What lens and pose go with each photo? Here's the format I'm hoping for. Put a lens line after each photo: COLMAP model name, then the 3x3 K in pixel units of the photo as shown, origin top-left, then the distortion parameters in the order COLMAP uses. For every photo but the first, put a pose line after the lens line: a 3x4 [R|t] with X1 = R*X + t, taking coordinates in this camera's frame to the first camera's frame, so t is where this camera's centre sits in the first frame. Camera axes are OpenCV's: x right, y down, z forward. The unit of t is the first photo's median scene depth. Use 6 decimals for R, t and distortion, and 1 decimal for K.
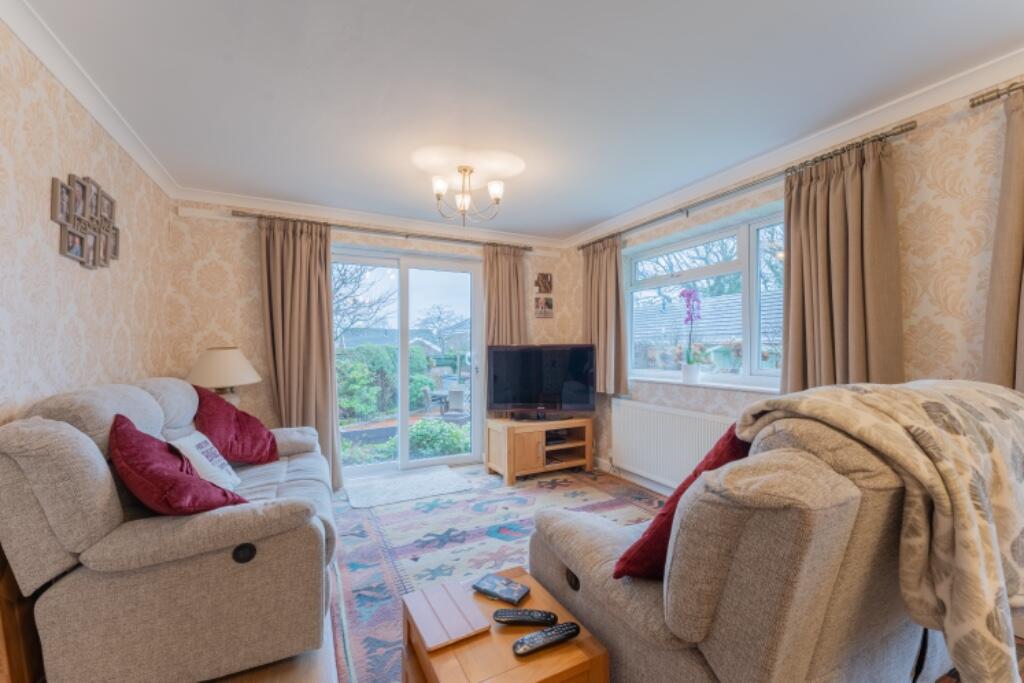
lens RADIAL K [[412.0, 0, 512.0], [0, 412.0, 341.5], [0, 0, 1]] dist [-0.001098, -0.000125]
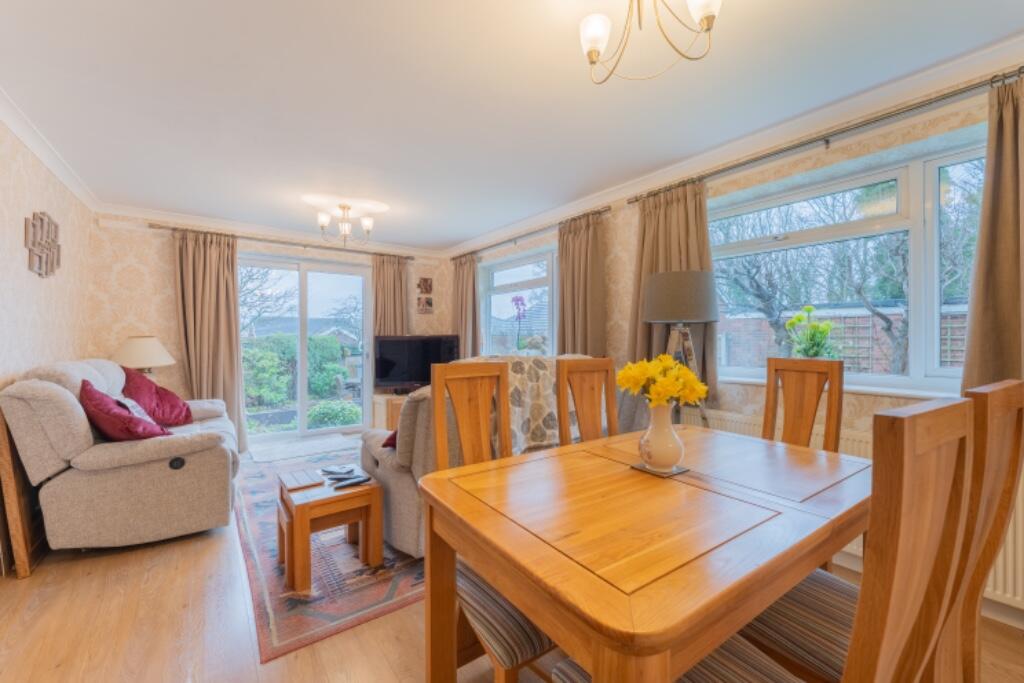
lens RADIAL K [[424.3, 0, 513.4], [0, 424.3, 335.1], [0, 0, 1]] dist [-0.000598, 0.000094]
pose [[0.987273, 0.006237, 0.158915, 0.186370], [-0.007509, 0.999944, 0.007408, -0.006018], [-0.158860, -0.008507, 0.987265, -0.410487]]
